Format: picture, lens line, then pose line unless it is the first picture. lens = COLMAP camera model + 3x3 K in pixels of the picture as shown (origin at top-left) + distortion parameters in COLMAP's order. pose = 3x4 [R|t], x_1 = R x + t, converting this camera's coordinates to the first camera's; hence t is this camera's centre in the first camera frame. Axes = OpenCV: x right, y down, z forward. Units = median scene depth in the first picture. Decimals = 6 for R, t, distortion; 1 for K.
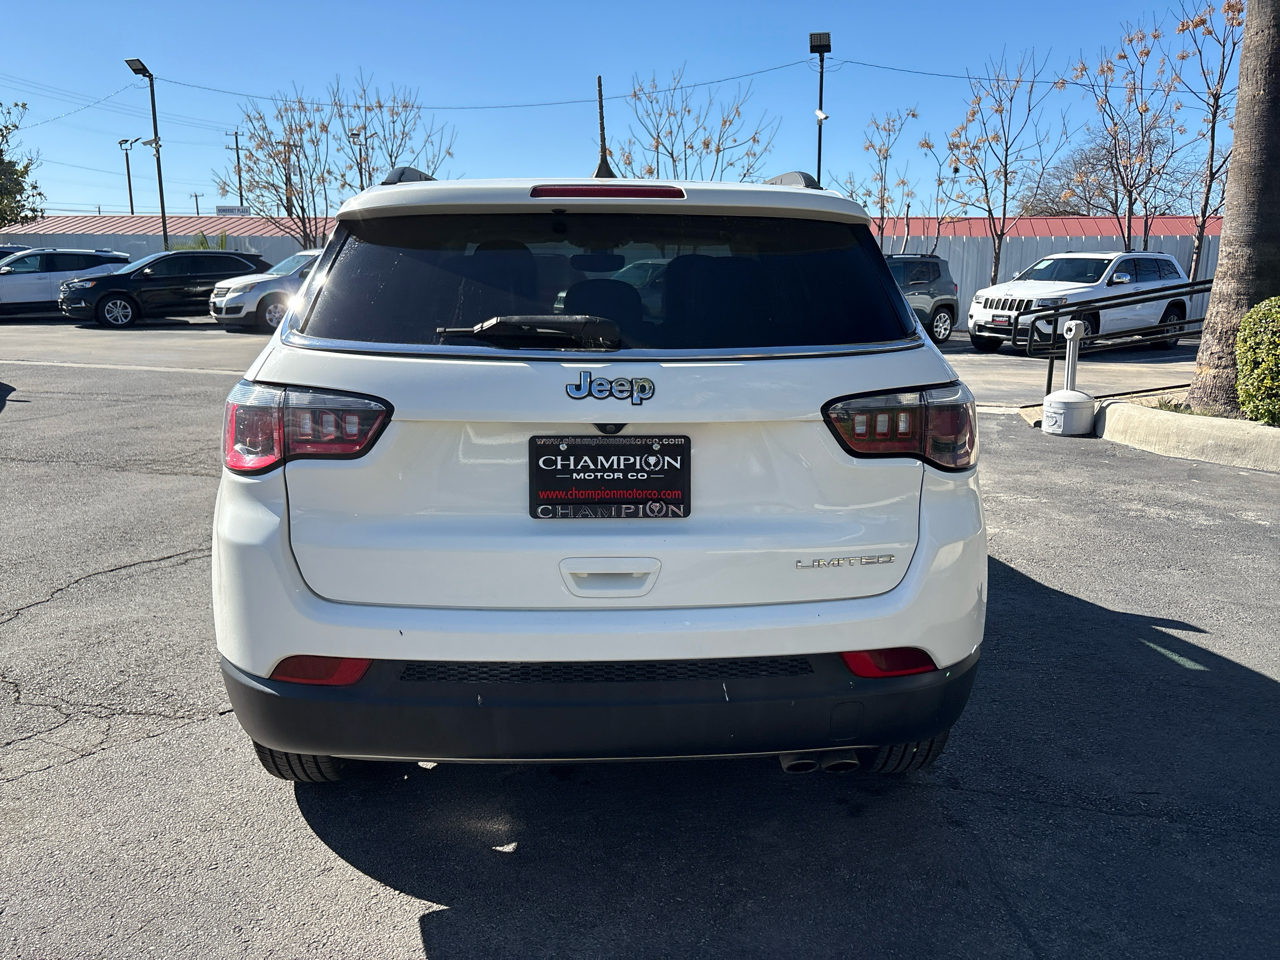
lens RADIAL K [[1000.5, 0, 644.1], [0, 1000.5, 456.4], [0, 0, 1]] dist [-0.003171, -0.008107]
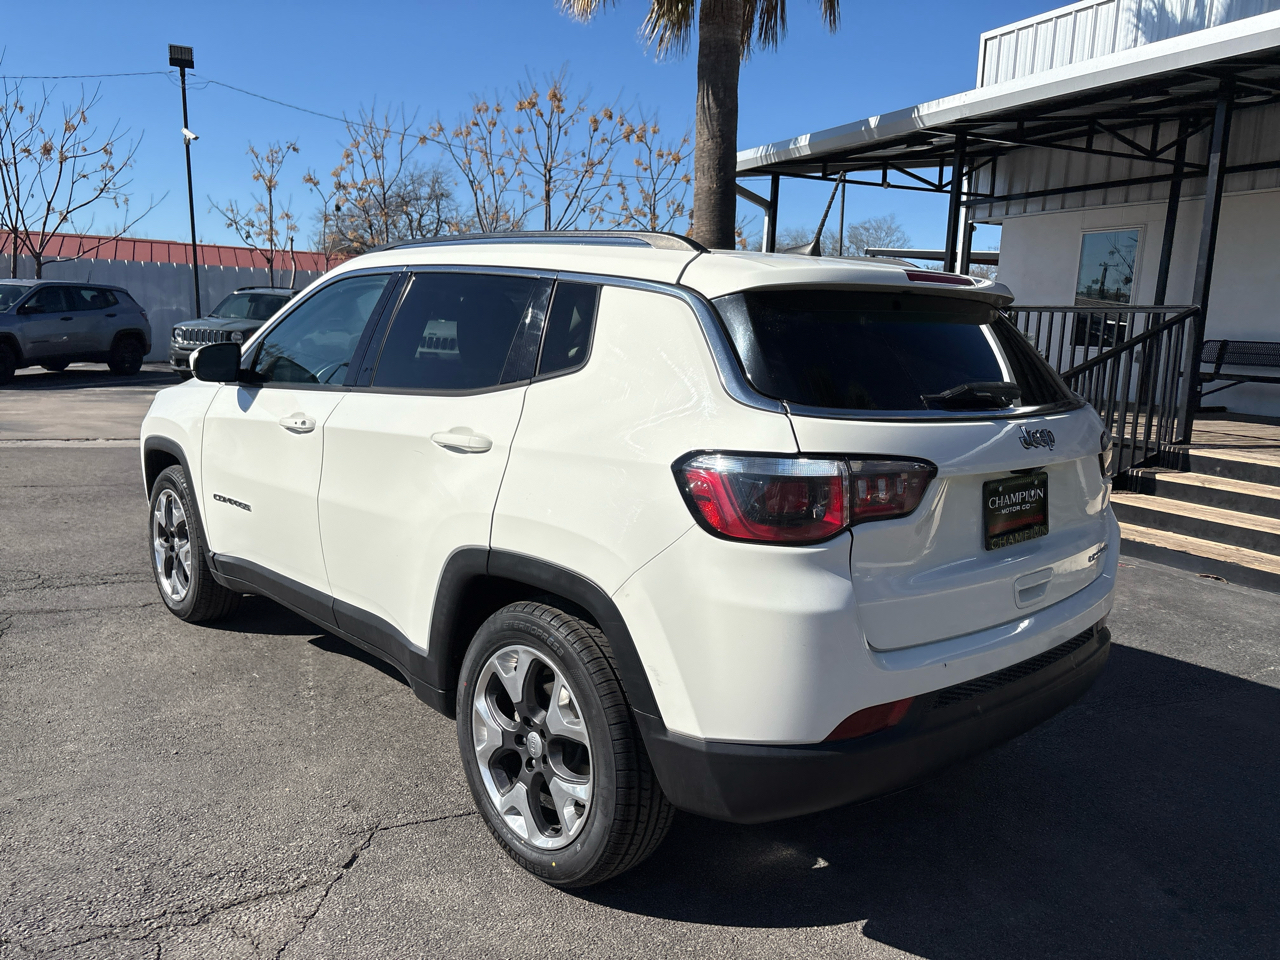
lens RADIAL K [[974.7, 0, 637.0], [0, 974.7, 474.1], [0, 0, 1]] dist [0.049748, -0.053125]
pose [[0.755983, -0.080235, 0.649655, -0.154031], [0.086105, 0.996025, 0.022815, -0.012024], [-0.648903, 0.038691, 0.759886, 0.048343]]
